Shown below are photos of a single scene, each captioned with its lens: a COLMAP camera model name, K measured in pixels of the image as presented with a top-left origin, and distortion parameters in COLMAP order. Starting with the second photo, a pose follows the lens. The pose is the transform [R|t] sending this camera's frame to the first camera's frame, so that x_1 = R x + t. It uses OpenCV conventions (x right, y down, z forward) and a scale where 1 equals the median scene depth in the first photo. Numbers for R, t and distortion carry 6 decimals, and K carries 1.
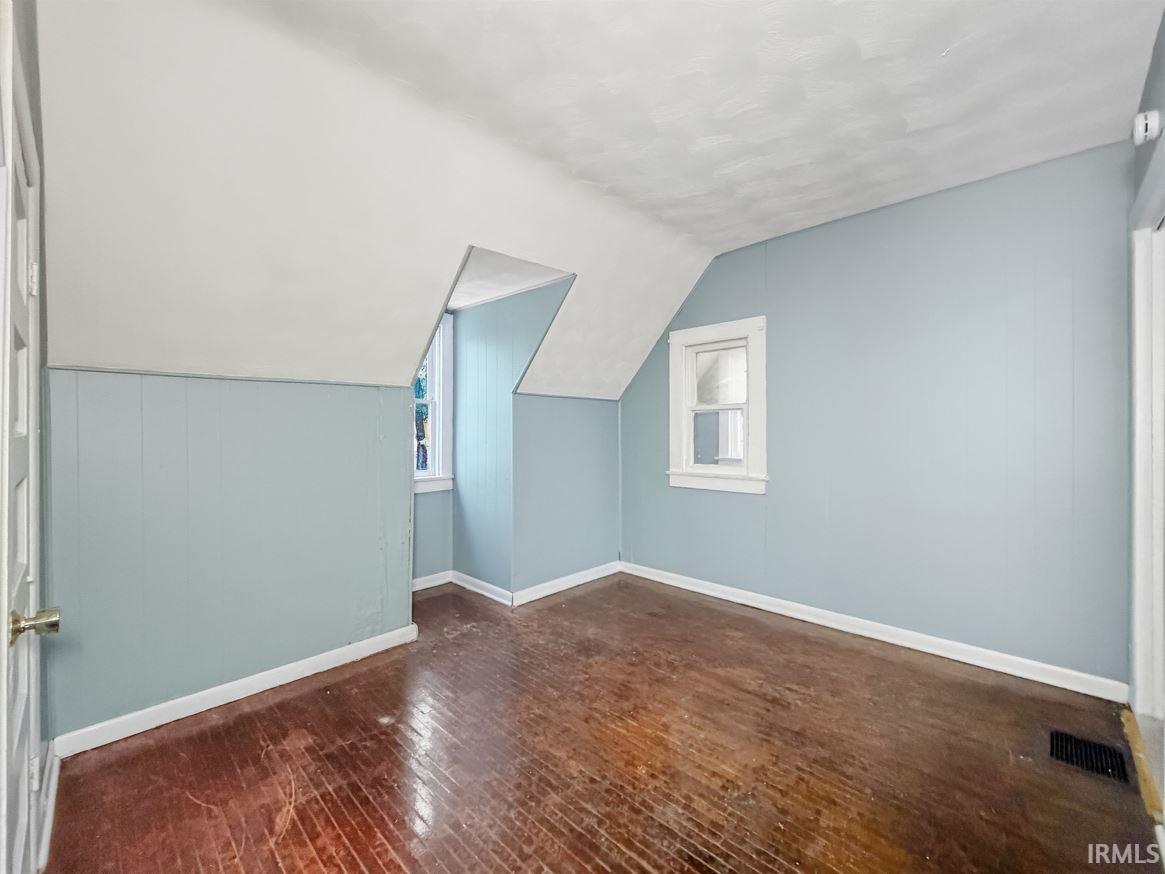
lens RADIAL K [[492.2, 0, 582.1], [0, 492.2, 432.6], [0, 0, 1]] dist [-0.001827, -0.000614]
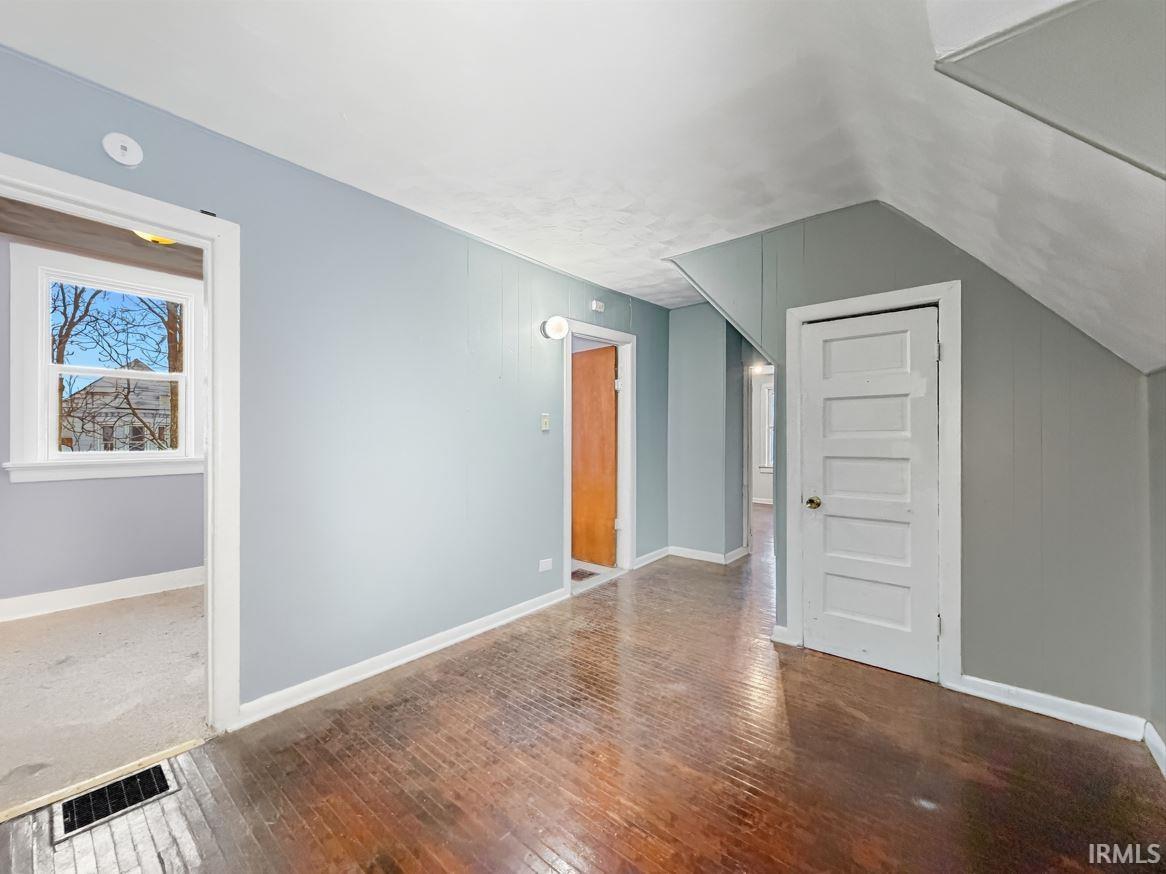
lens RADIAL K [[492.7, 0, 582.6], [0, 492.7, 432.6], [0, 0, 1]] dist [-0.001827, -0.000614]
pose [[-0.997676, 0.007191, -0.067757, 0.243914], [0.007500, 0.999963, -0.004309, -0.012032], [0.067724, -0.004807, -0.997693, 2.172827]]
